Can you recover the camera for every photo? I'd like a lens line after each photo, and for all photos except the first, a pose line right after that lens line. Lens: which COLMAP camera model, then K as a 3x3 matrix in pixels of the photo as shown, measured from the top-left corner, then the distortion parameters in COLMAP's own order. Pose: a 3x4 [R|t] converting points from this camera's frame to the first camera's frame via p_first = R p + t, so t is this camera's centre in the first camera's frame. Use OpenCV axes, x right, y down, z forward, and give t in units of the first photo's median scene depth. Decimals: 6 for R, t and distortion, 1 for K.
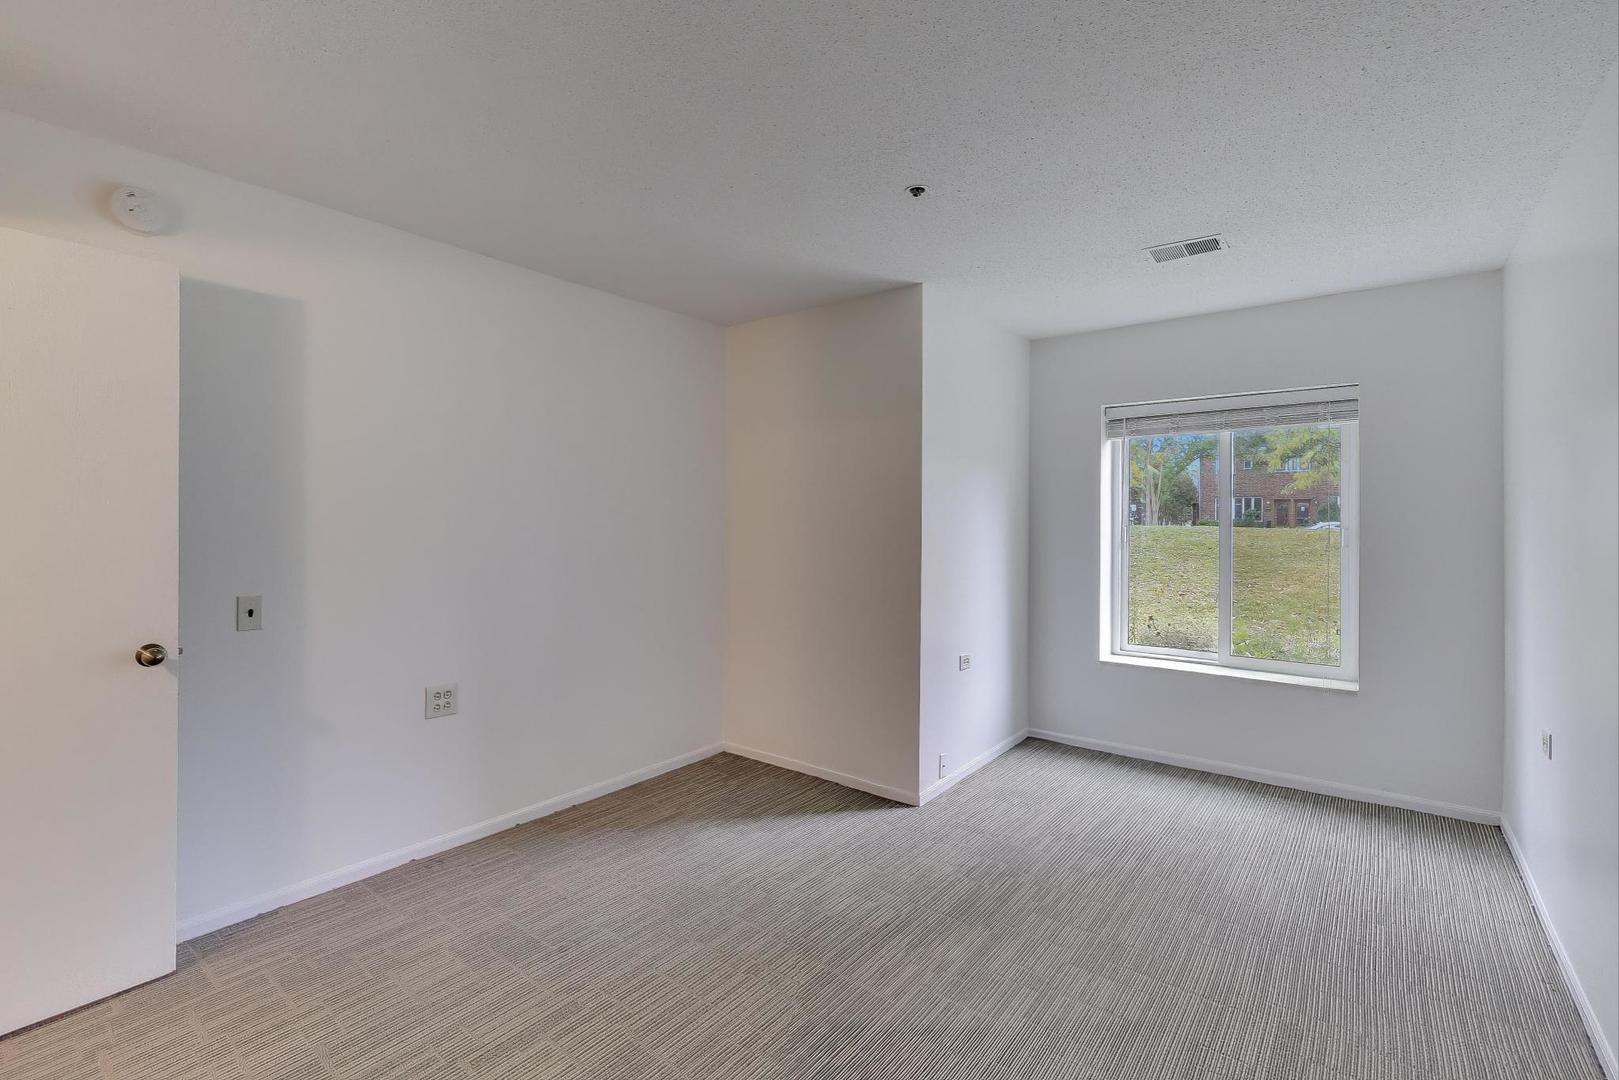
lens RADIAL K [[725.6, 0, 812.2], [0, 725.6, 511.5], [0, 0, 1]] dist [-0.000204, -0.000107]
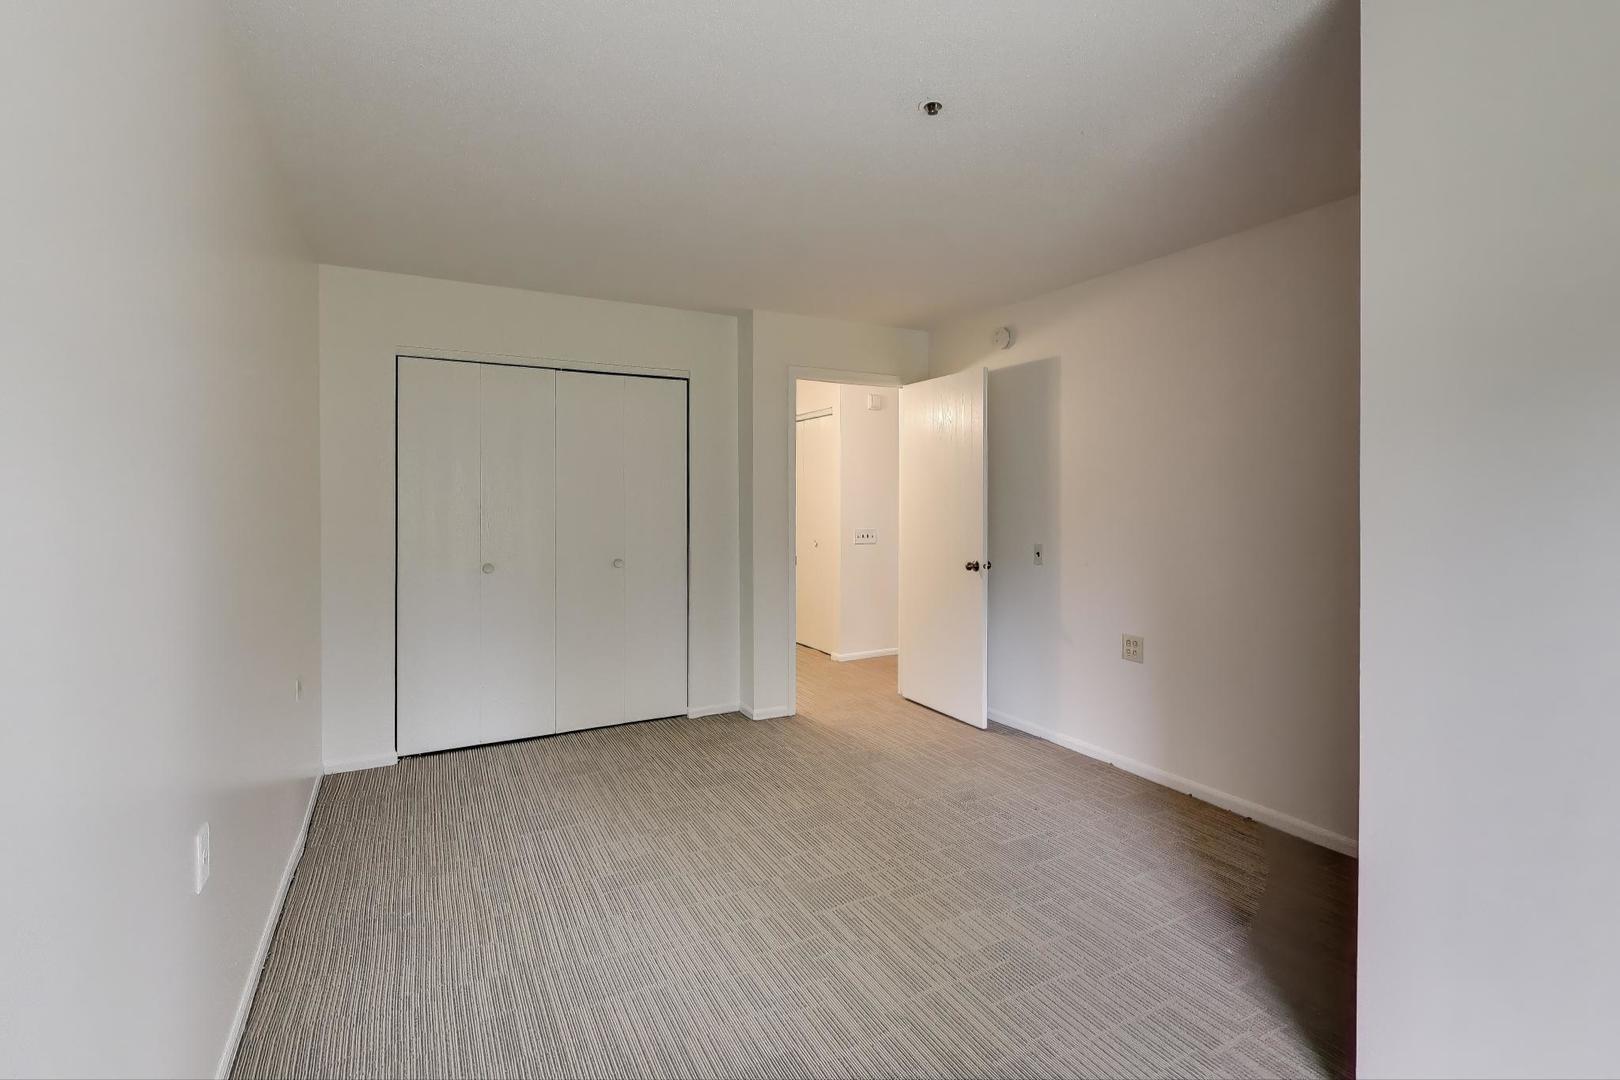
lens RADIAL K [[726.0, 0, 812.7], [0, 726.0, 511.5], [0, 0, 1]] dist [-0.000204, -0.000107]
pose [[-0.399151, 0.017448, -0.916719, 0.900906], [0.018032, 0.999775, 0.011177, 0.014753], [0.916708, -0.012069, -0.399376, 1.133145]]
